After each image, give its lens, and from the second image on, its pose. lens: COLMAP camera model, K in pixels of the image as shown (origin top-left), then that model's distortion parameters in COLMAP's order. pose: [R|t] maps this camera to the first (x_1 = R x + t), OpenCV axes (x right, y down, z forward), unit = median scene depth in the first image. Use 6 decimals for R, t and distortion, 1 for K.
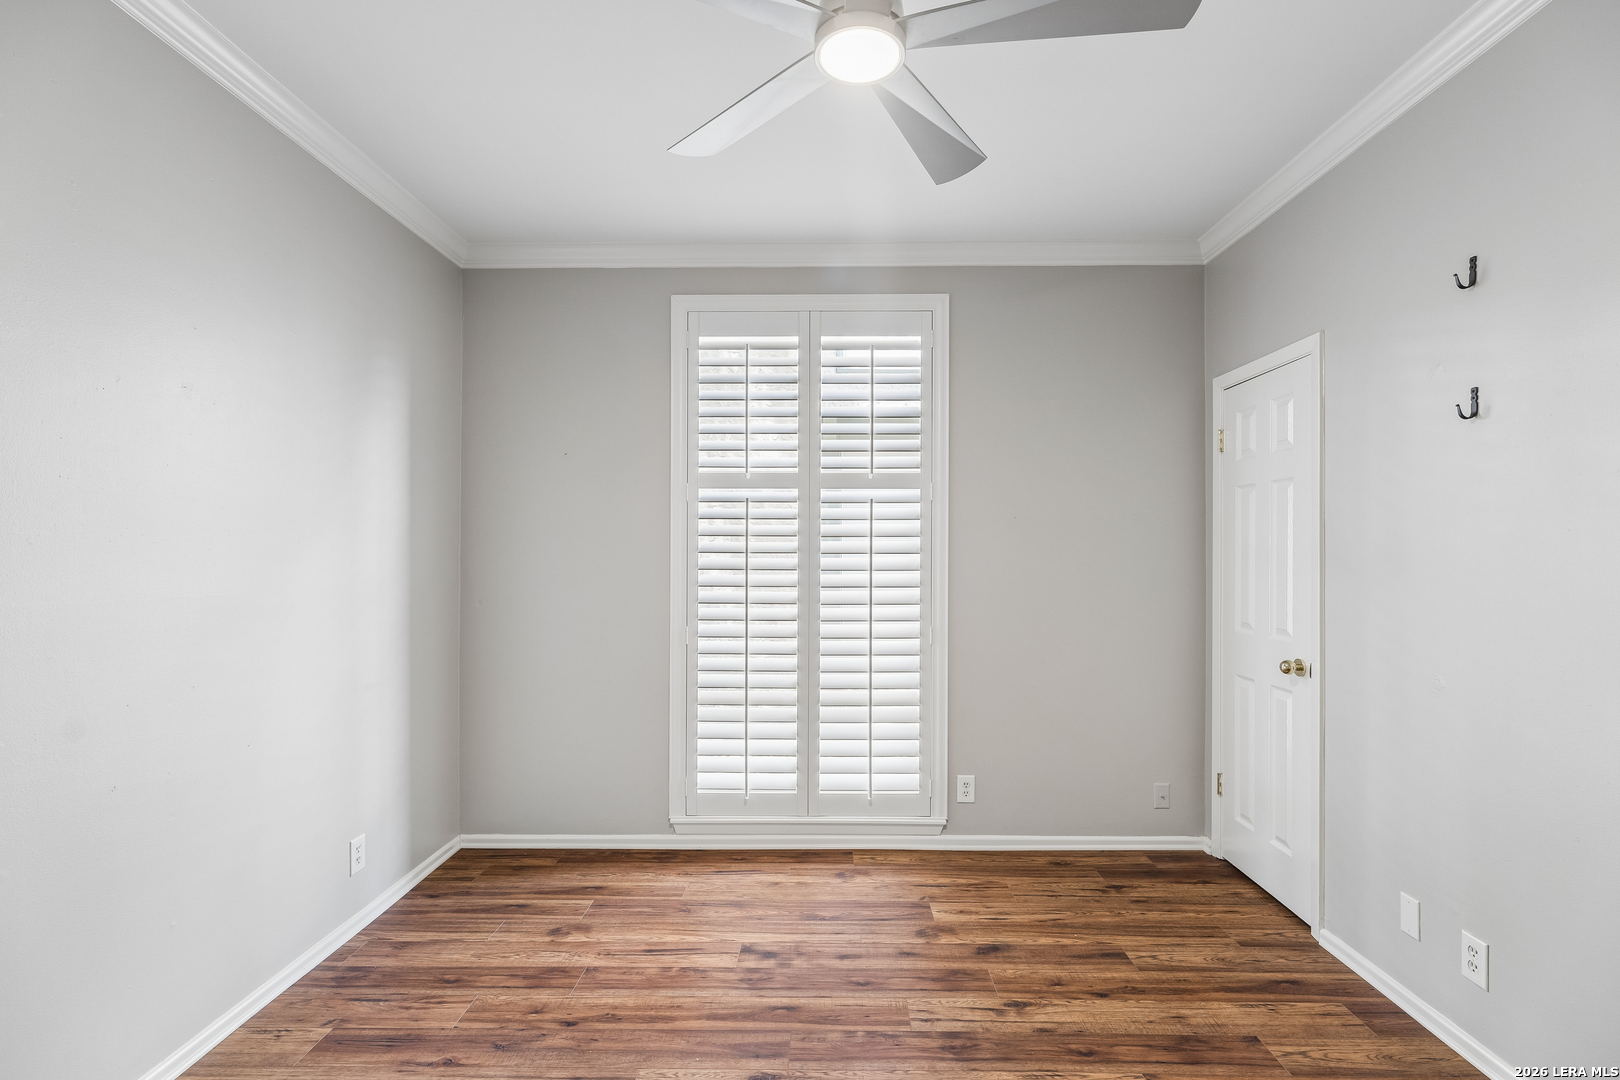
lens RADIAL K [[738.8, 0, 812.8], [0, 738.8, 559.1], [0, 0, 1]] dist [0.000333, 0.000365]
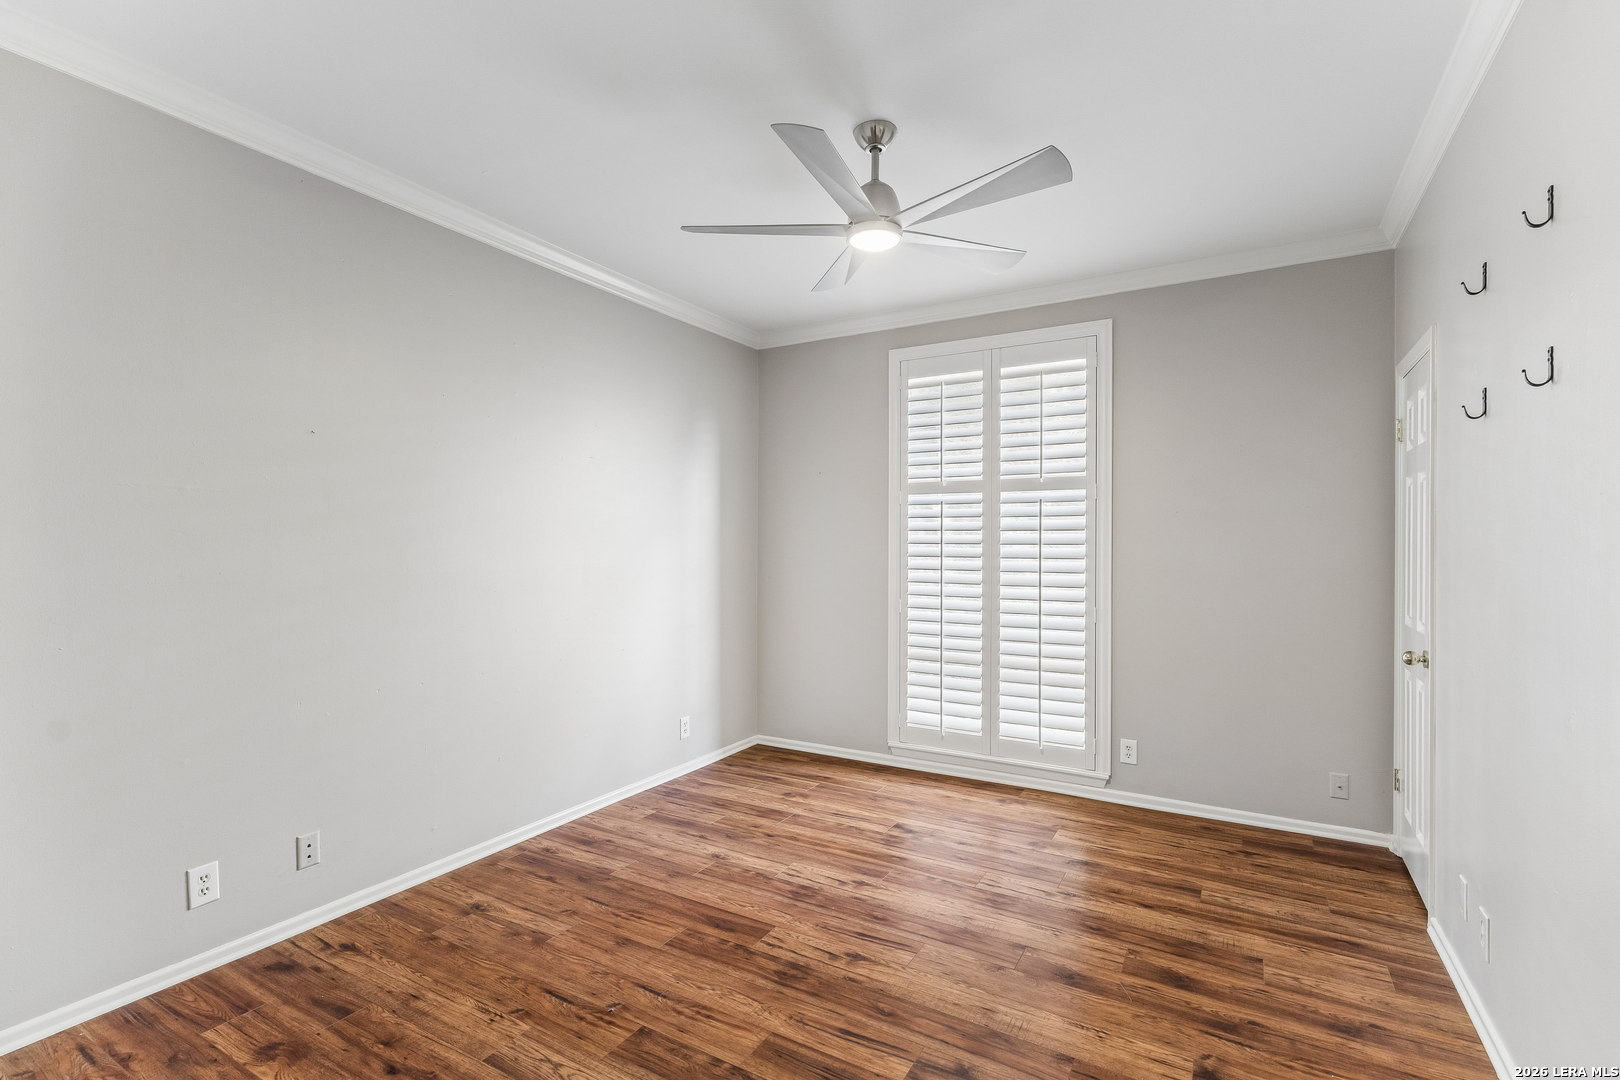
lens RADIAL K [[748.5, 0, 828.0], [0, 748.5, 553.8], [0, 0, 1]] dist [0.006023, -0.000017]
pose [[0.875432, 0.008116, -0.483274, 0.395935], [-0.004032, 0.999947, 0.009491, -0.002554], [0.483325, -0.006360, 0.875418, -0.256433]]
